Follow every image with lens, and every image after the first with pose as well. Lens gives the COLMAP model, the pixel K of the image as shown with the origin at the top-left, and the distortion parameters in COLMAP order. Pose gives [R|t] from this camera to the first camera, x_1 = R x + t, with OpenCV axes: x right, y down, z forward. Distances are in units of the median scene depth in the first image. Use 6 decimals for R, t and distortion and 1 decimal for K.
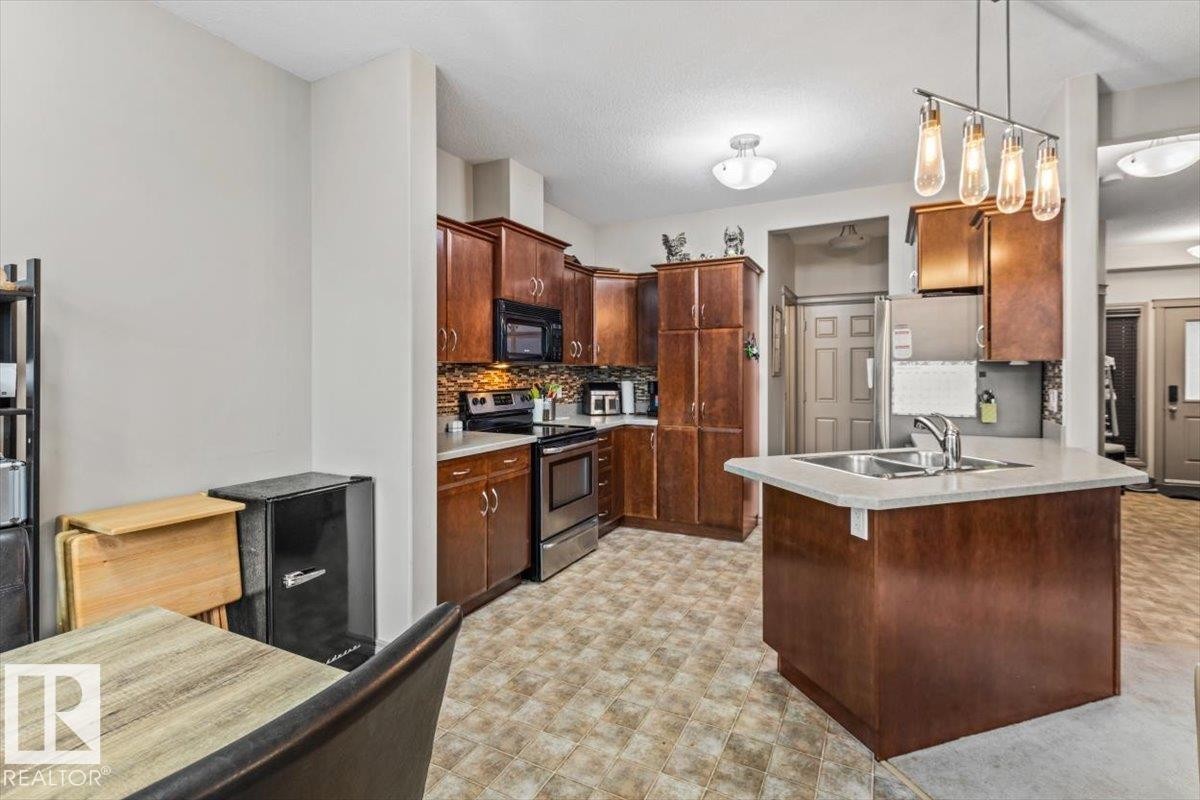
lens RADIAL K [[542.8, 0, 599.4], [0, 542.8, 374.8], [0, 0, 1]] dist [0.001352, -0.003912]
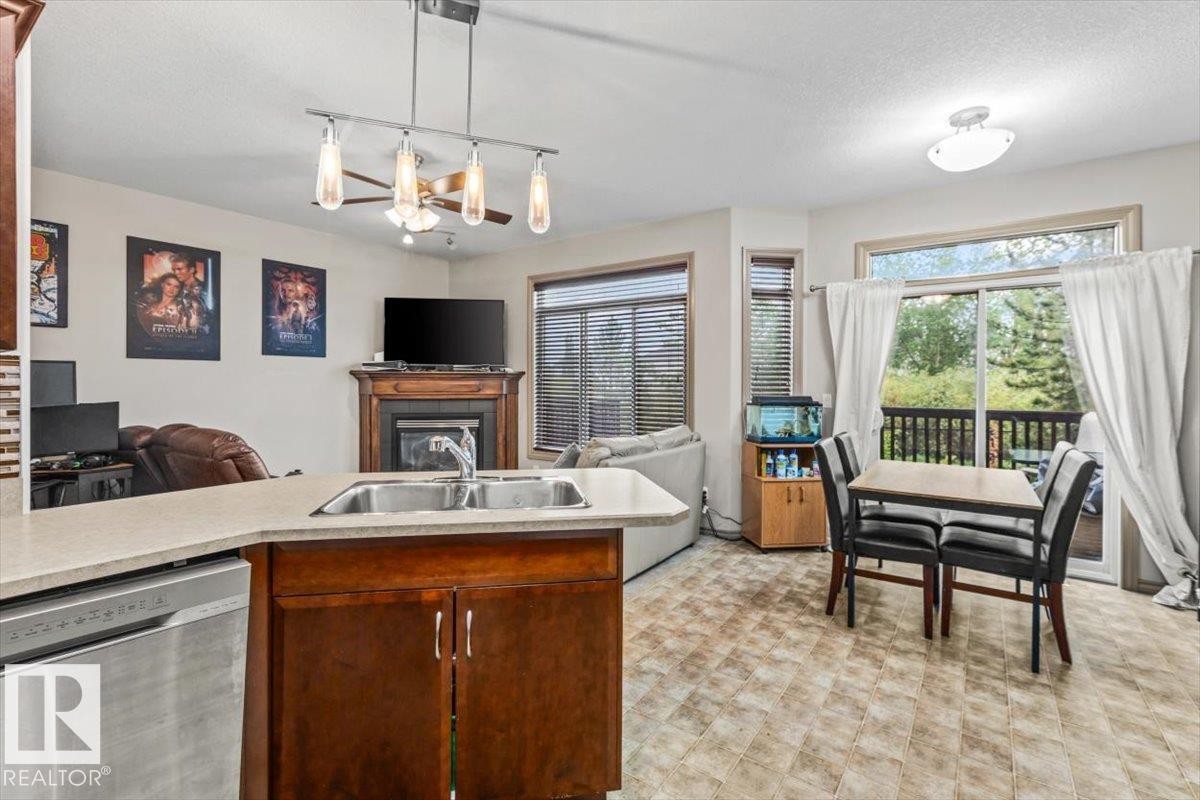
lens RADIAL K [[543.2, 0, 602.9], [0, 543.2, 379.7], [0, 0, 1]] dist [-0.000067, 0.000250]
pose [[-0.991131, -0.003478, 0.132845, 0.131151], [-0.003775, 0.999991, -0.001982, -0.001374], [-0.132836, -0.002466, -0.991135, 0.914328]]
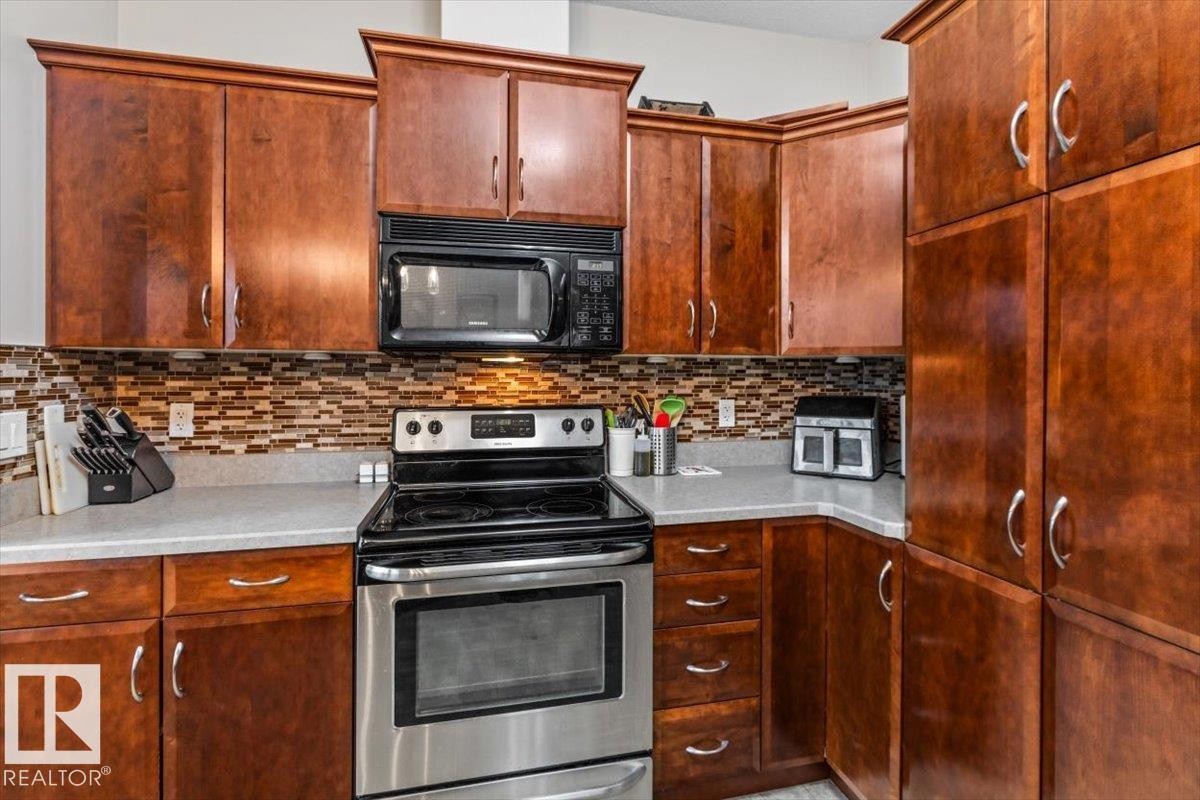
lens RADIAL K [[542.8, 0, 599.4], [0, 542.8, 374.8], [0, 0, 1]] dist [0.001352, -0.003912]
pose [[0.641752, 0.001902, -0.766910, 0.239342], [-0.005229, 0.999985, -0.001896, -0.001004], [0.766895, 0.005227, 0.641752, 0.682813]]
